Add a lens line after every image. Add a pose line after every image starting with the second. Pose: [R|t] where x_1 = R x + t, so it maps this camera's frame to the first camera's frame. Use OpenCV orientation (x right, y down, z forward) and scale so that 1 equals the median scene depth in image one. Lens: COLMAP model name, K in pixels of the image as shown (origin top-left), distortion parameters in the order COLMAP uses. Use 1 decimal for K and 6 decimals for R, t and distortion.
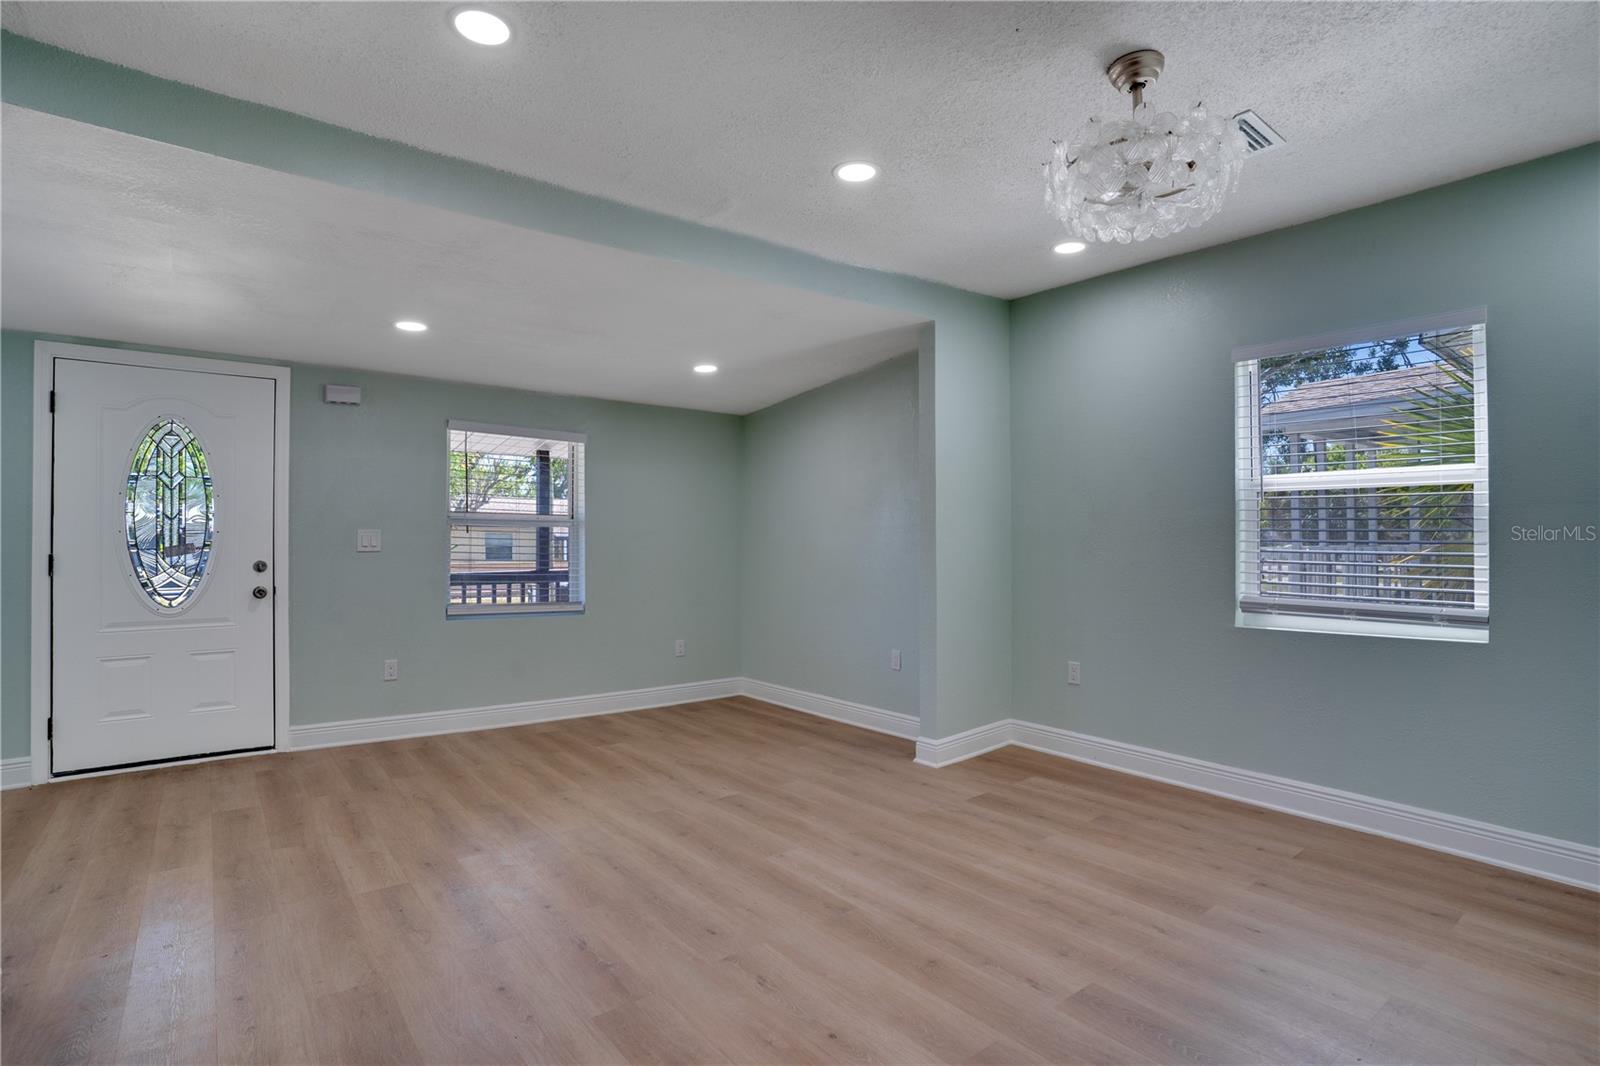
lens RADIAL K [[784.5, 0, 802.9], [0, 784.5, 535.8], [0, 0, 1]] dist [-0.045350, 0.010035]
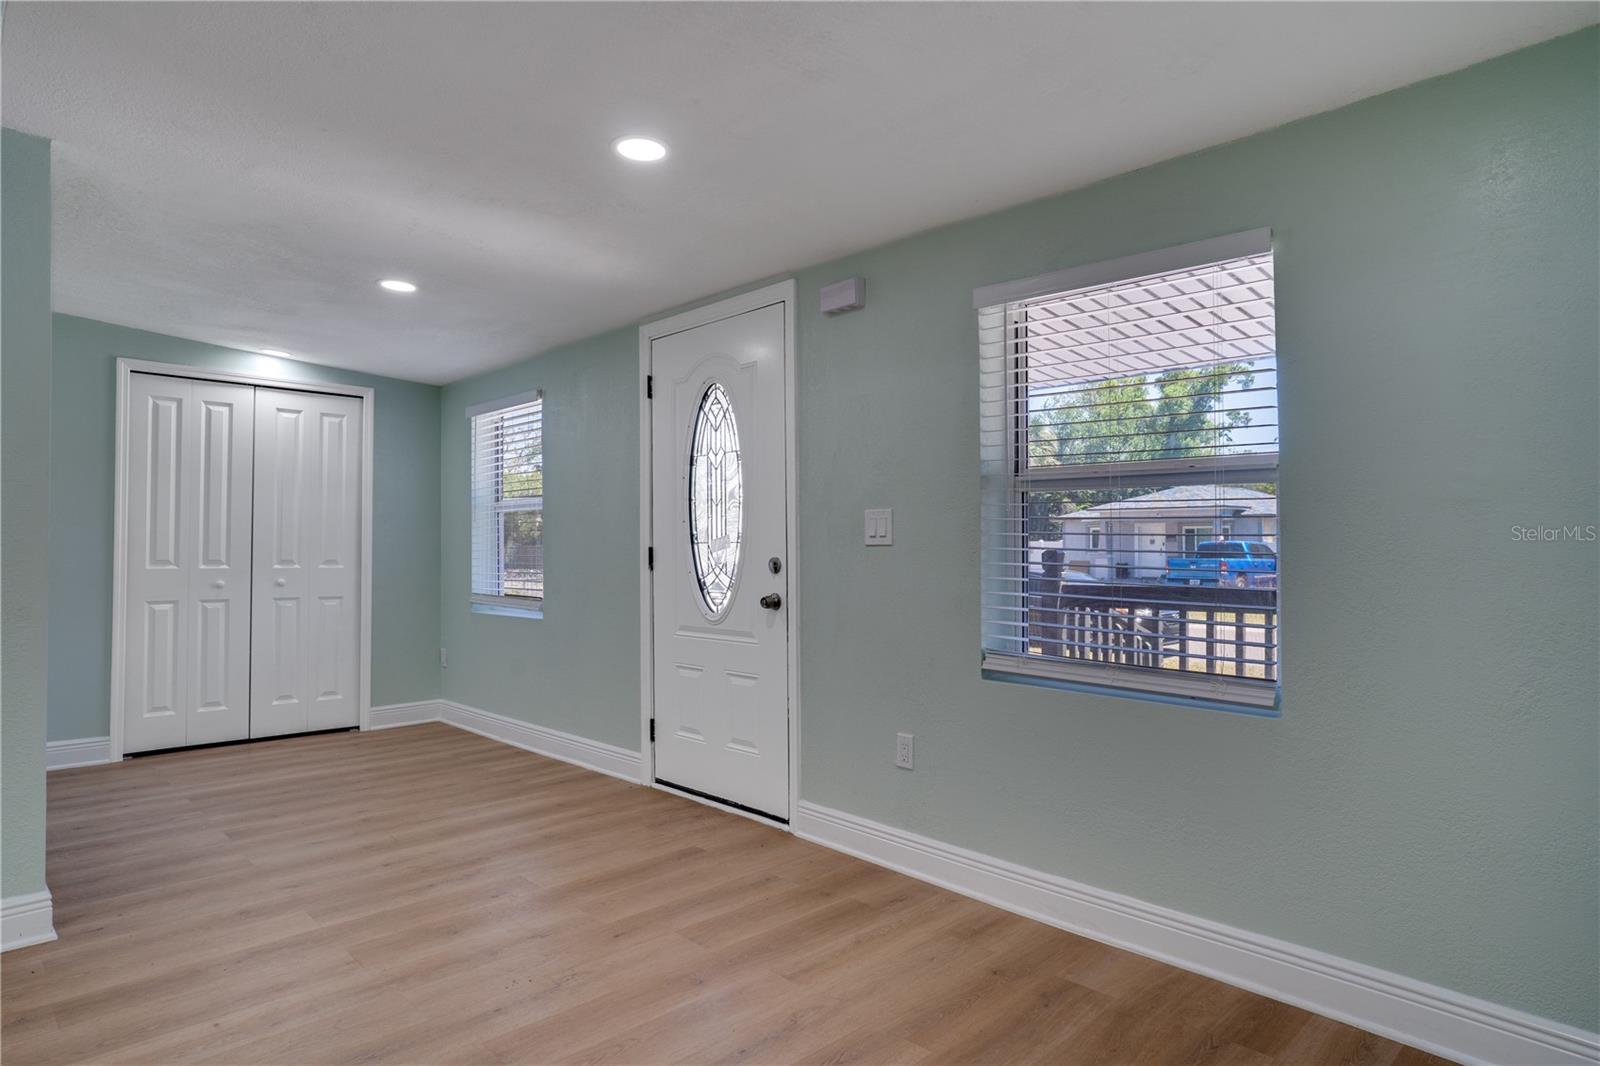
lens RADIAL K [[926.2, 0, 795.7], [0, 926.2, 539.4], [0, 0, 1]] dist [-0.007921, 0.006483]
pose [[0.094444, -0.007059, -0.995505, 0.204453], [0.014066, 0.999885, -0.005755, 0.025902], [0.995431, -0.013459, 0.094533, 1.183800]]
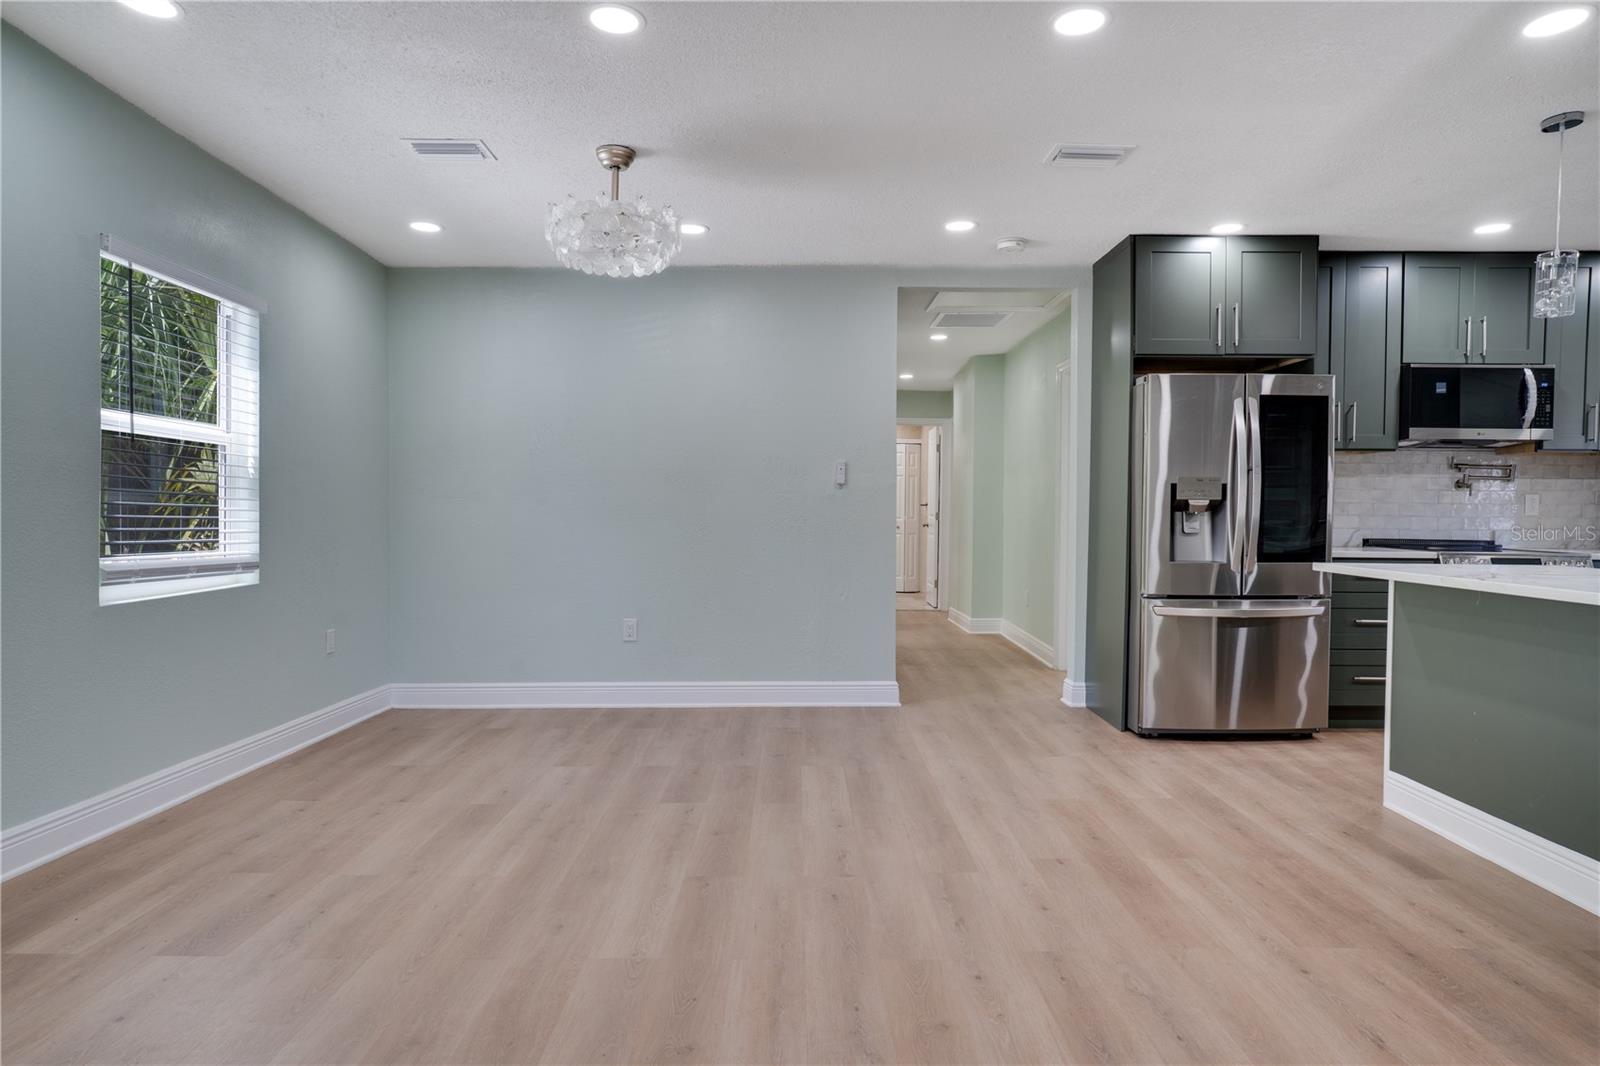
lens RADIAL K [[926.2, 0, 803.1], [0, 926.2, 527.1], [0, 0, 1]] dist [-0.007921, 0.006483]
pose [[-0.788673, -0.015976, 0.614606, -0.555588], [-0.014498, 0.999868, 0.007386, 0.025457], [-0.614642, -0.003085, -0.788800, 1.357452]]
